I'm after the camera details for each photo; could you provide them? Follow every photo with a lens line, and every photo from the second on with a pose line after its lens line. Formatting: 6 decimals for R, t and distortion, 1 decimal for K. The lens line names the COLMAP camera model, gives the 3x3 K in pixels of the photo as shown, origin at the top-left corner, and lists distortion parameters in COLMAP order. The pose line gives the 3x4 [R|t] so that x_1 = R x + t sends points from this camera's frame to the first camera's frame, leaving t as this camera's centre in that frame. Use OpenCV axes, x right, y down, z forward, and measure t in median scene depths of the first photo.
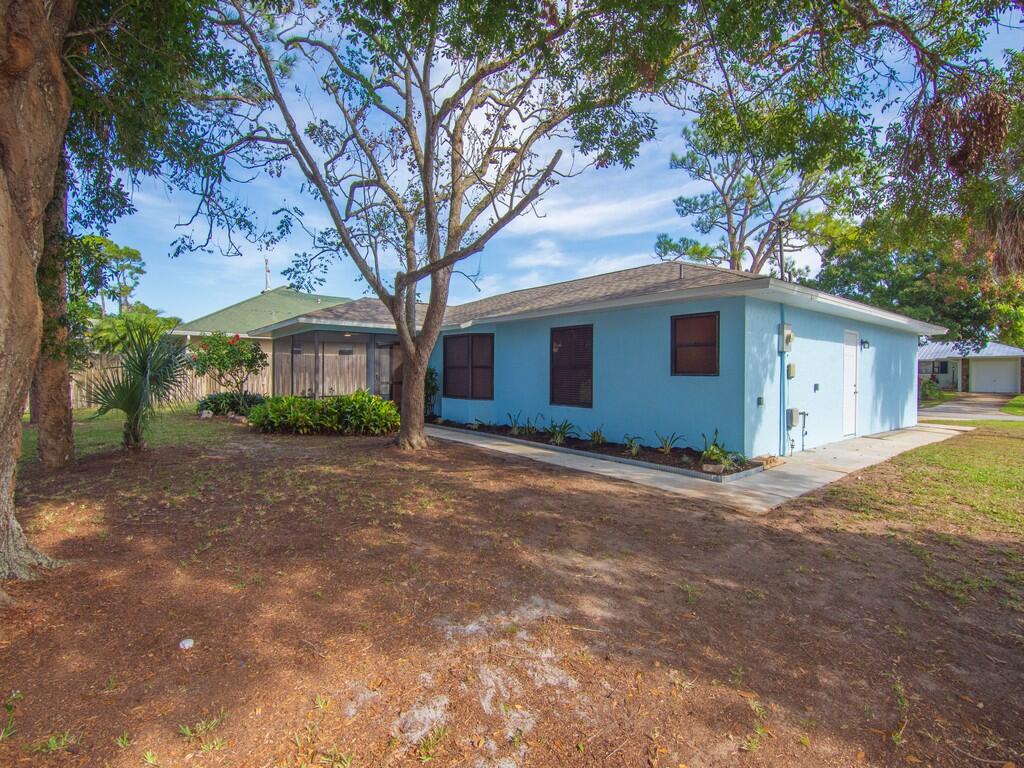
lens RADIAL K [[499.5, 0, 504.0], [0, 499.5, 382.9], [0, 0, 1]] dist [-0.016138, -0.000519]
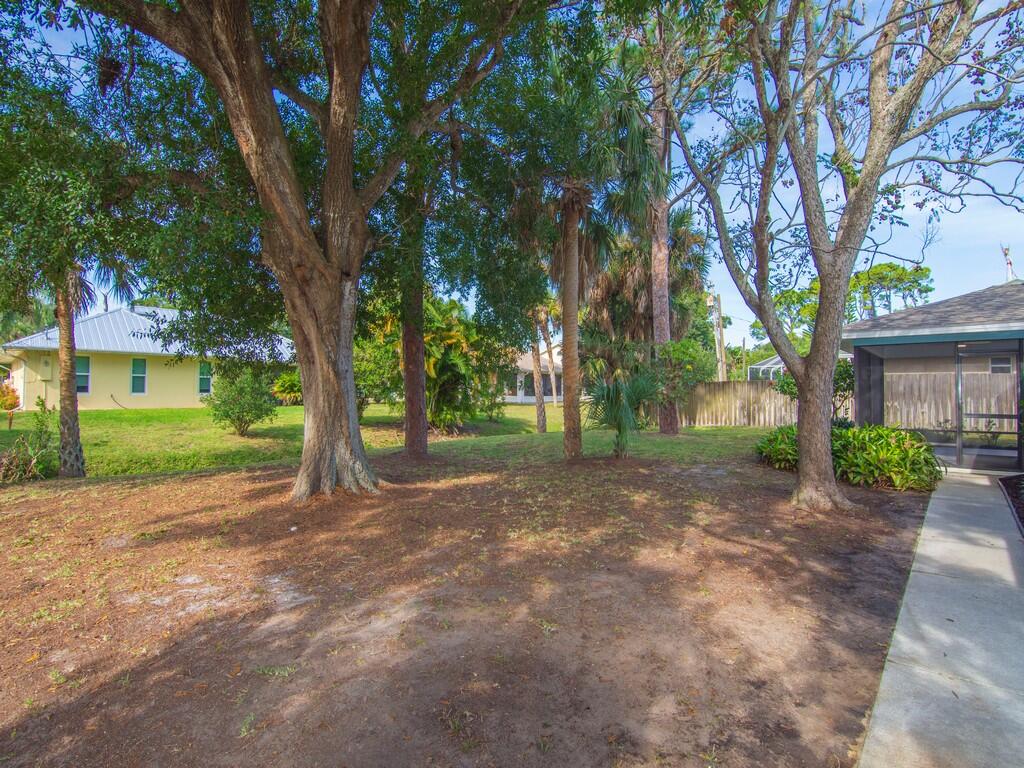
lens RADIAL K [[499.5, 0, 504.0], [0, 499.5, 382.9], [0, 0, 1]] dist [-0.016138, -0.000519]
pose [[0.145599, -0.019388, -0.989154, 0.490881], [-0.026593, 0.999370, -0.023503, -0.019114], [0.988986, 0.029726, 0.144992, 0.484845]]
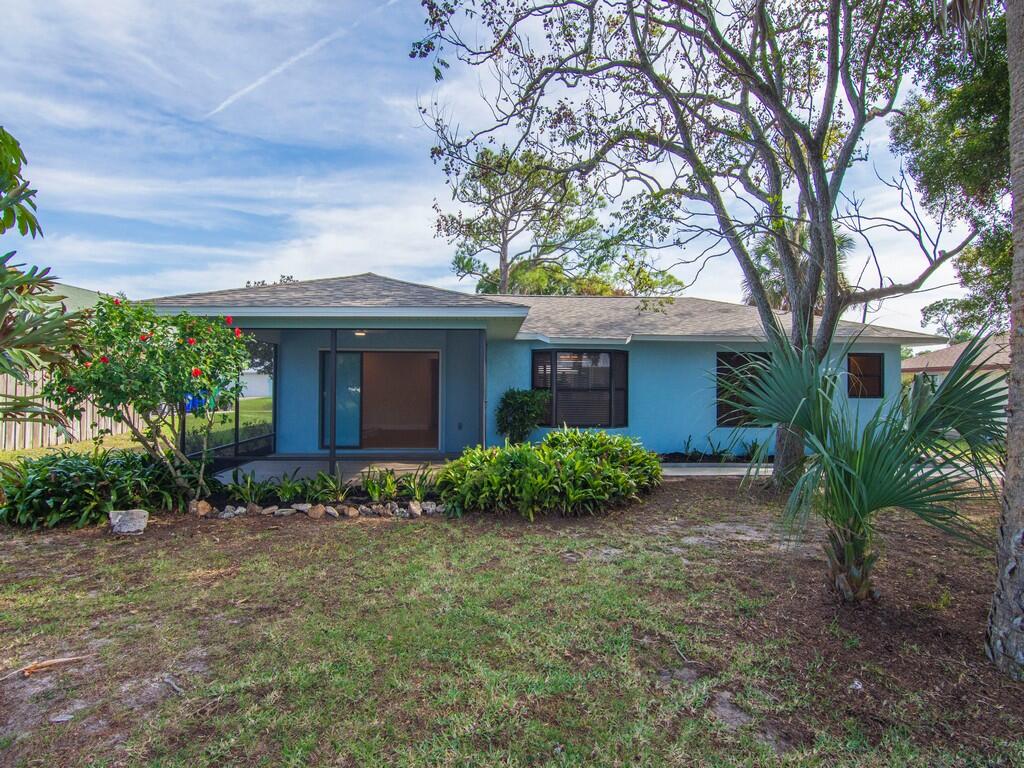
lens RADIAL K [[499.5, 0, 504.0], [0, 499.5, 382.9], [0, 0, 1]] dist [-0.016138, -0.000519]
pose [[0.584256, 0.004042, 0.811560, -1.266148], [0.018319, 0.999667, -0.018167, -0.046956], [-0.811363, 0.025482, 0.583987, 0.972618]]
